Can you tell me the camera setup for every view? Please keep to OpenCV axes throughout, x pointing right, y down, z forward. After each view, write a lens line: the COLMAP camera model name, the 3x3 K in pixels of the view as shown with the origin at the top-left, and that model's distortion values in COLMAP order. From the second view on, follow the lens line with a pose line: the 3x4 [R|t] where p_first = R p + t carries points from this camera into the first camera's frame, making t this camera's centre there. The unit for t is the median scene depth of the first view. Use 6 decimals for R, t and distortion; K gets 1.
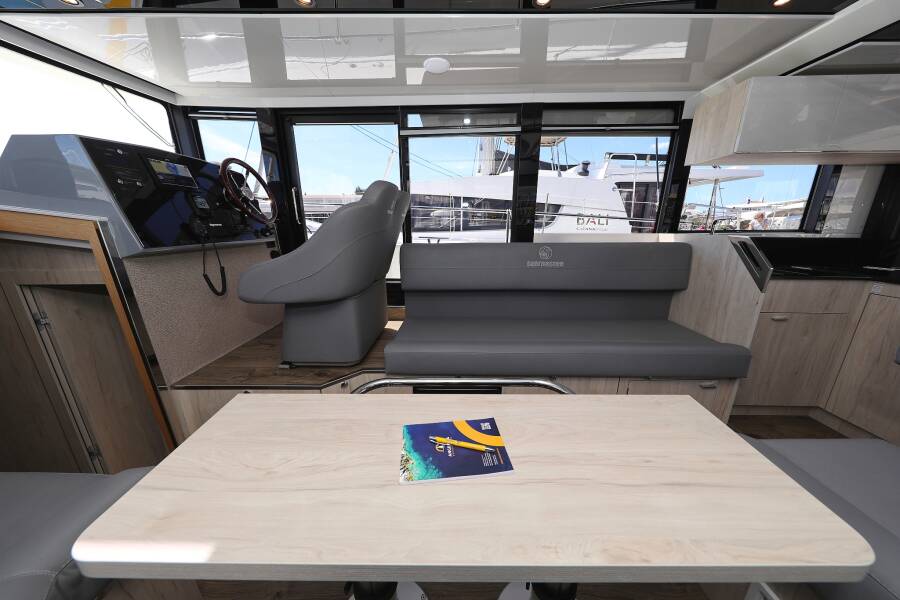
lens RADIAL K [[280.4, 0, 453.0], [0, 280.4, 303.1], [0, 0, 1]] dist [-0.000697, -0.000083]
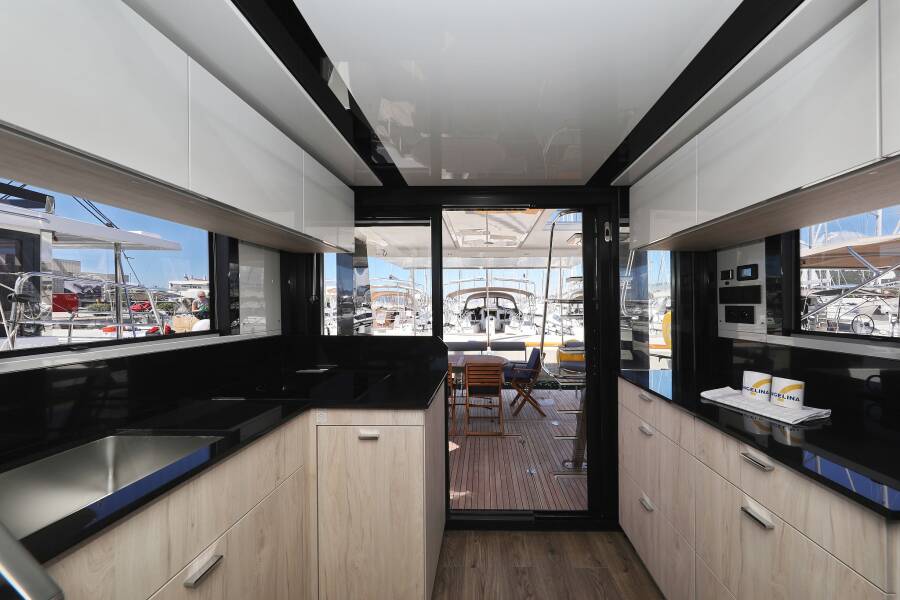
lens RADIAL K [[301.2, 0, 478.3], [0, 301.2, 302.3], [0, 0, 1]] dist [-0.000117, -0.000027]
pose [[0.013329, 0.004479, 0.999901, 0.669893], [0.263067, 0.964746, -0.007828, -0.187929], [-0.964686, 0.263145, 0.011681, 0.468330]]
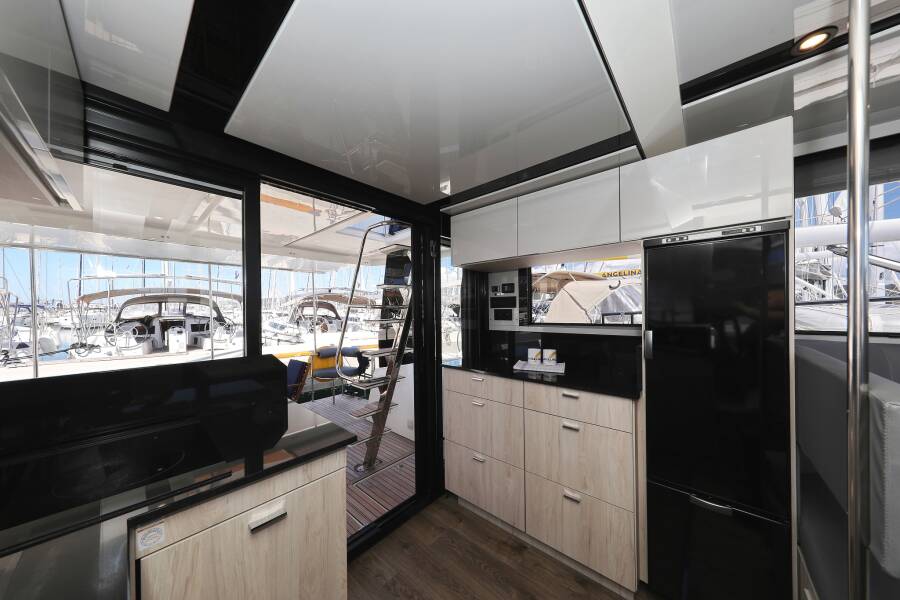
lens RADIAL K [[283.9, 0, 471.4], [0, 283.9, 303.9], [0, 0, 1]] dist [-0.000111, -0.000007]
pose [[-0.765359, 0.016269, 0.643398, 0.850109], [0.178417, 0.965864, 0.187814, -0.284783], [-0.618379, 0.258538, -0.742136, 0.819508]]
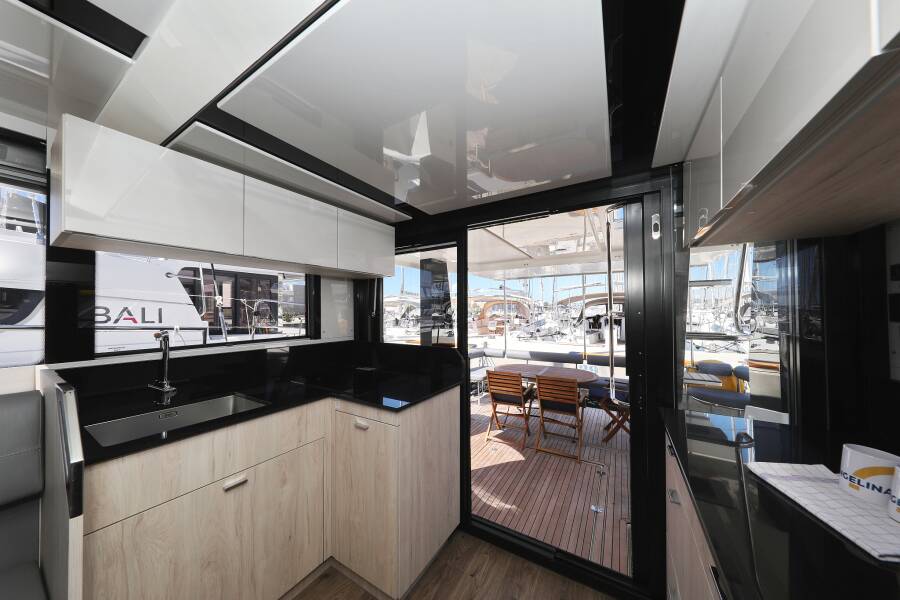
lens RADIAL K [[286.2, 0, 438.1], [0, 286.2, 306.5], [0, 0, 1]] dist [-0.000230, 0.000019]
pose [[0.527873, 0.010576, 0.849257, 0.758889], [0.229738, 0.960868, -0.154765, -0.121887], [-0.817661, 0.276803, 0.504787, 0.131669]]
